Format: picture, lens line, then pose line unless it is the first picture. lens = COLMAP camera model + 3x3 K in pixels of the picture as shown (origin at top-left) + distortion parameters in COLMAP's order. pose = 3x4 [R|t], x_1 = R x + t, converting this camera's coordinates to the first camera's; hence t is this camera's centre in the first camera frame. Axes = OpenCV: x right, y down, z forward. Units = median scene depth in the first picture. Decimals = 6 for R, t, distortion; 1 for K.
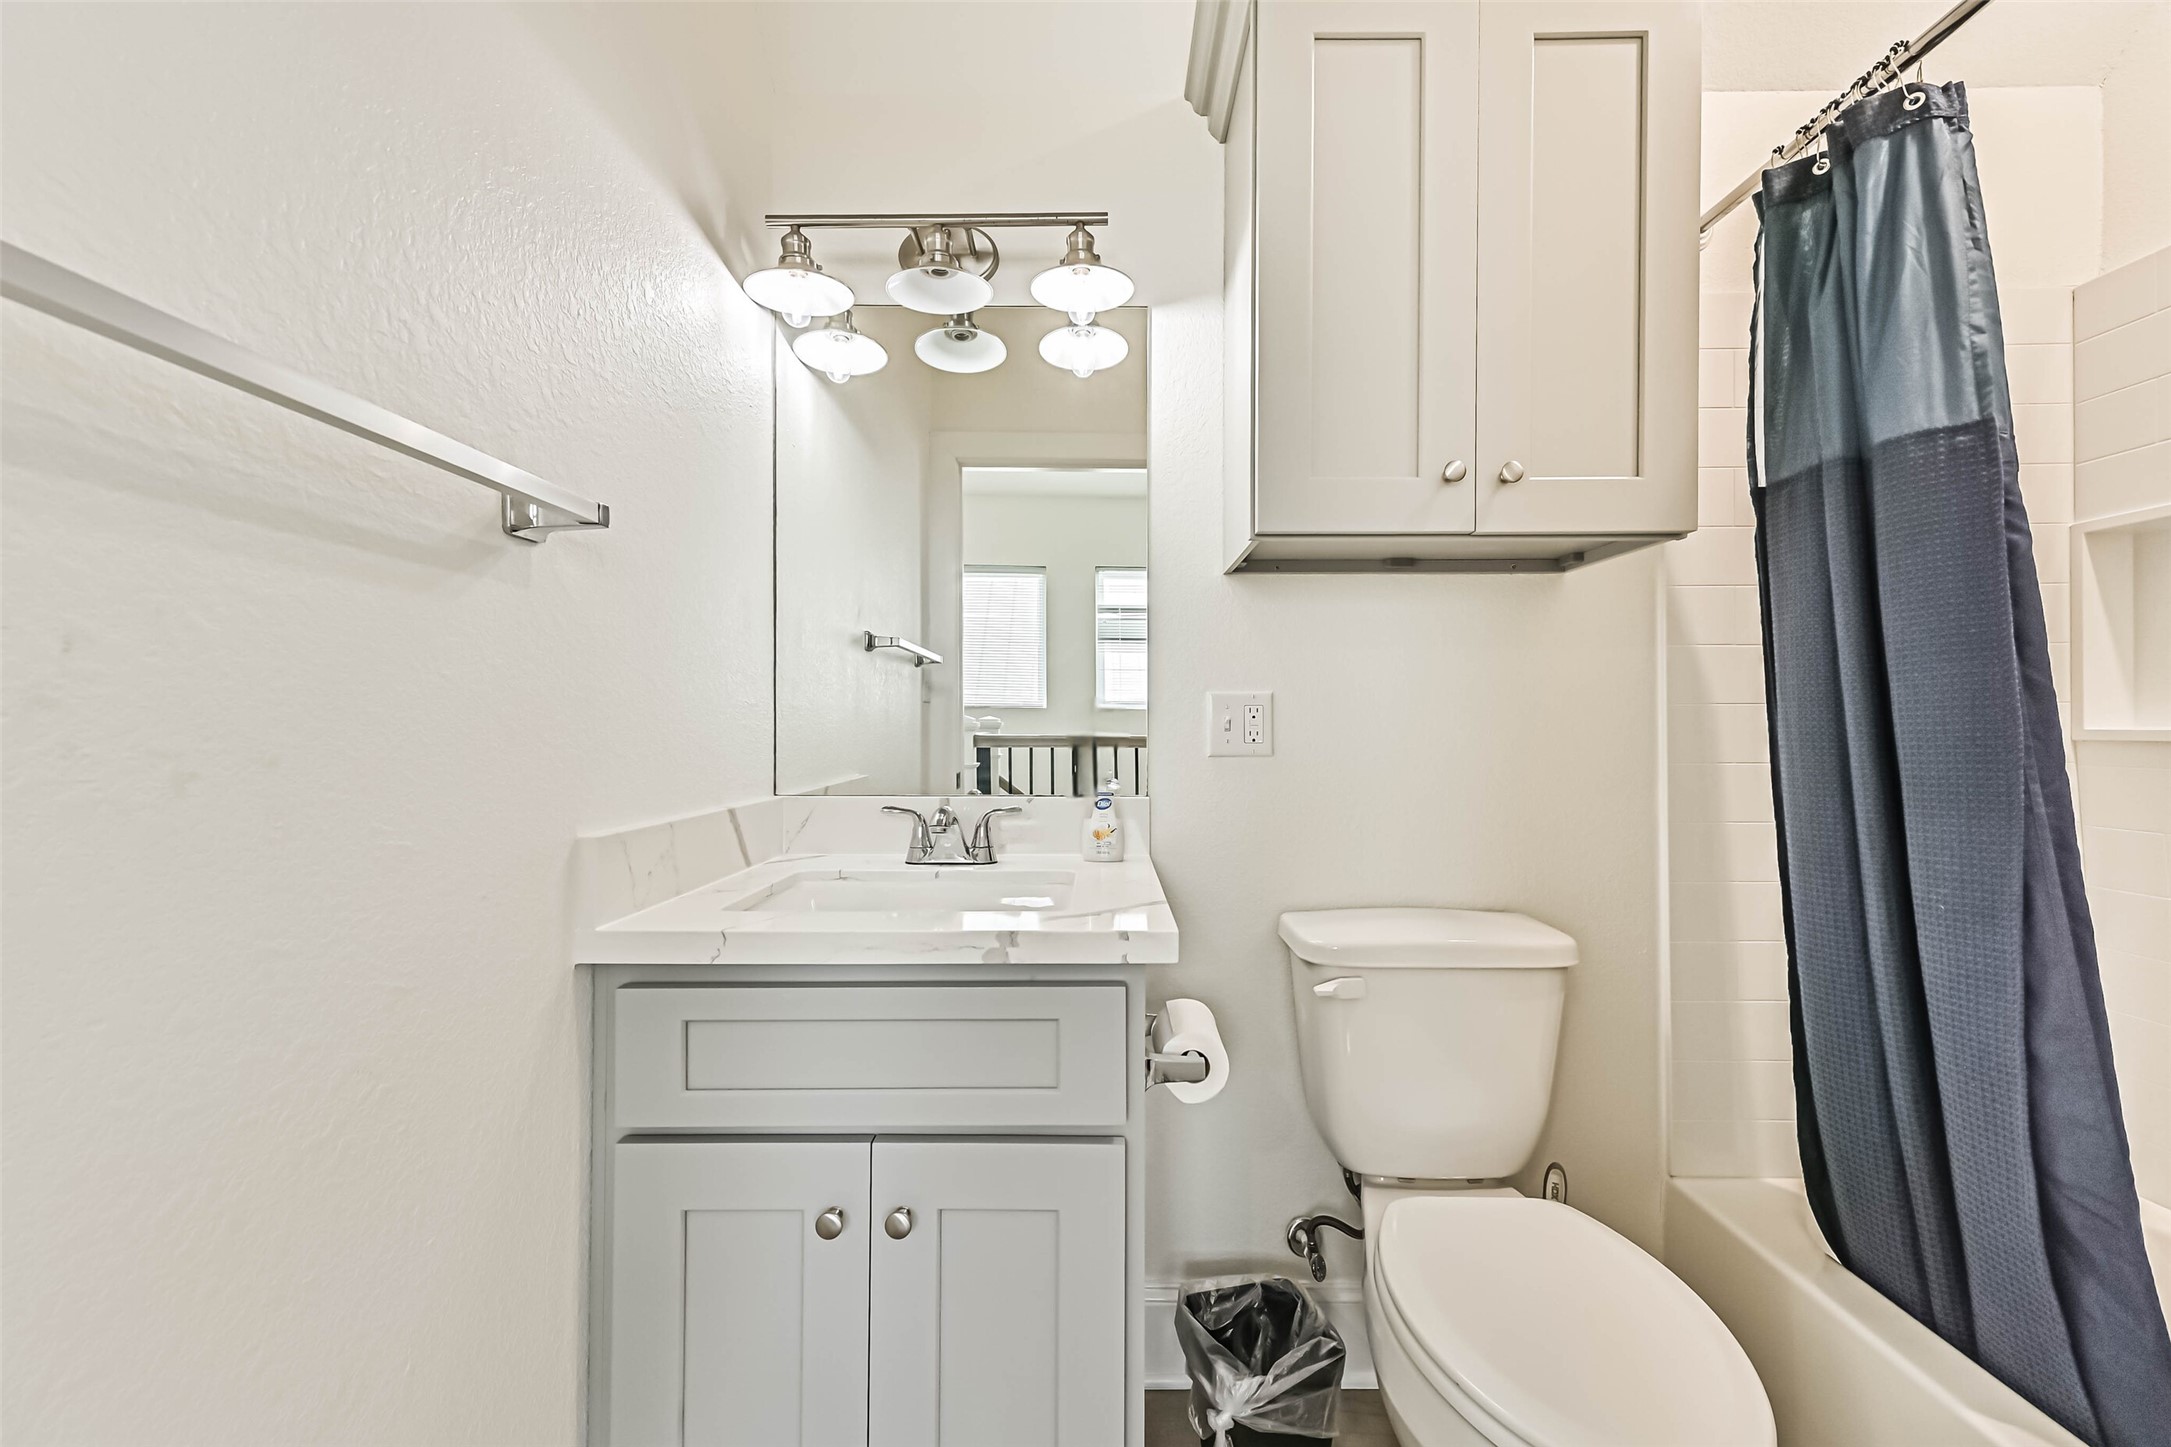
lens RADIAL K [[872.7, 0, 1098.7], [0, 872.7, 723.9], [0, 0, 1]] dist [0.012660, -0.000102]
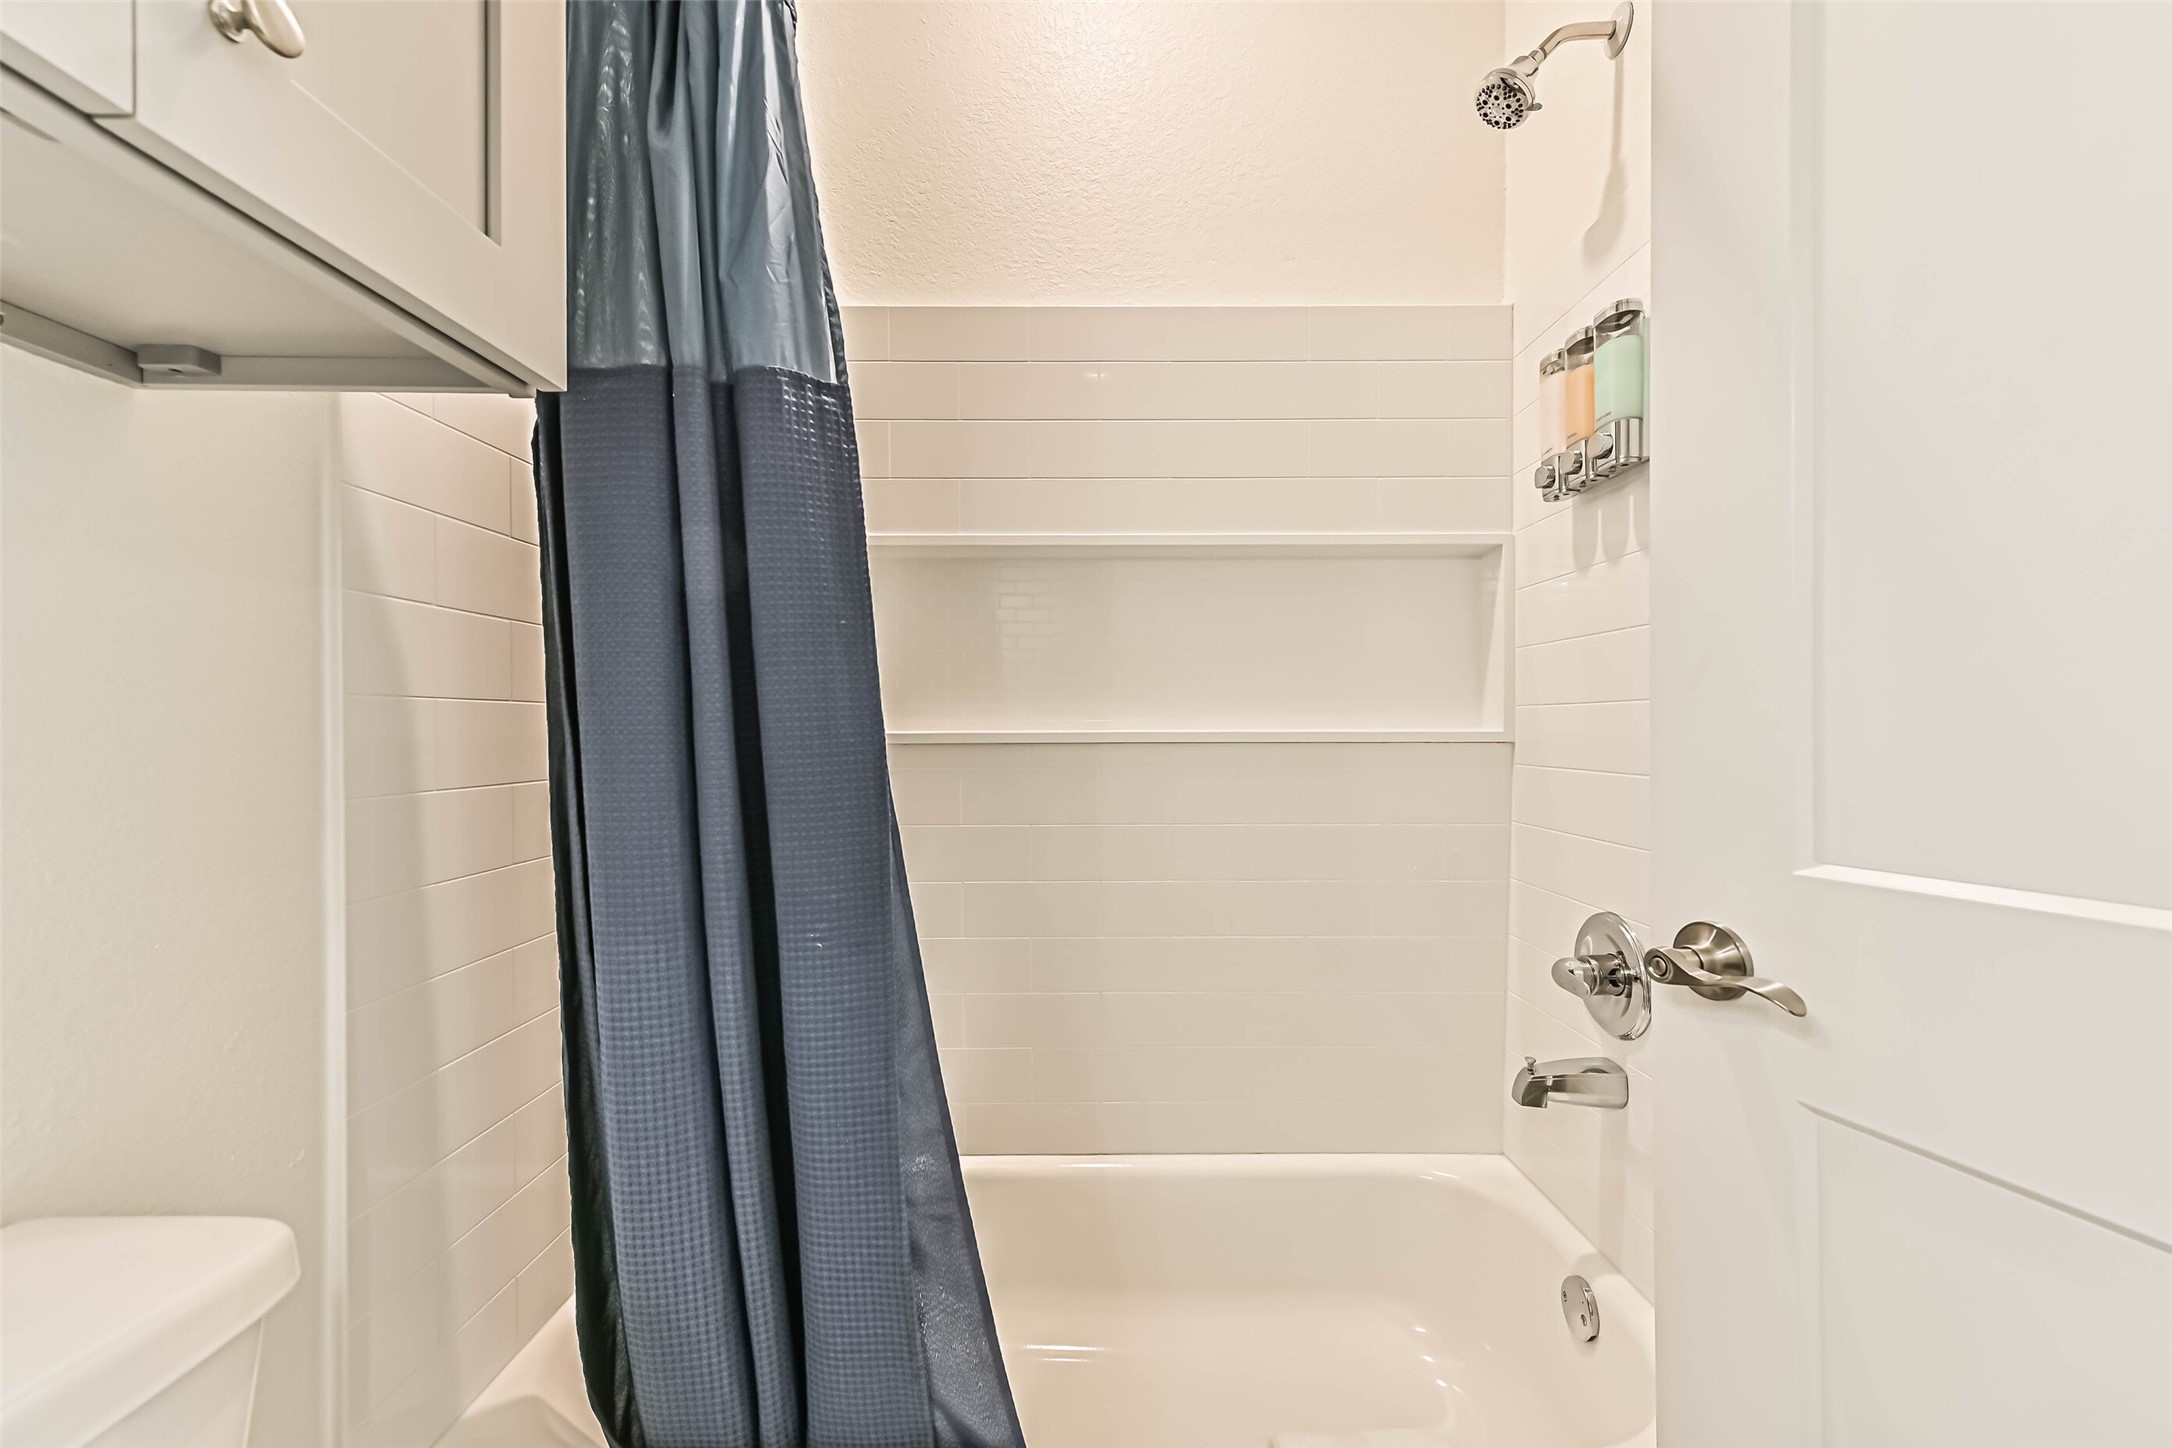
lens RADIAL K [[857.0, 0, 1098.5], [0, 857.0, 722.7], [0, 0, 1]] dist [0.015130, -0.003673]
pose [[0.010771, 0.008335, 0.999907, 0.127084], [0.000738, 0.999965, -0.008343, 0.002190], [-0.999942, 0.000828, 0.010765, 0.665118]]
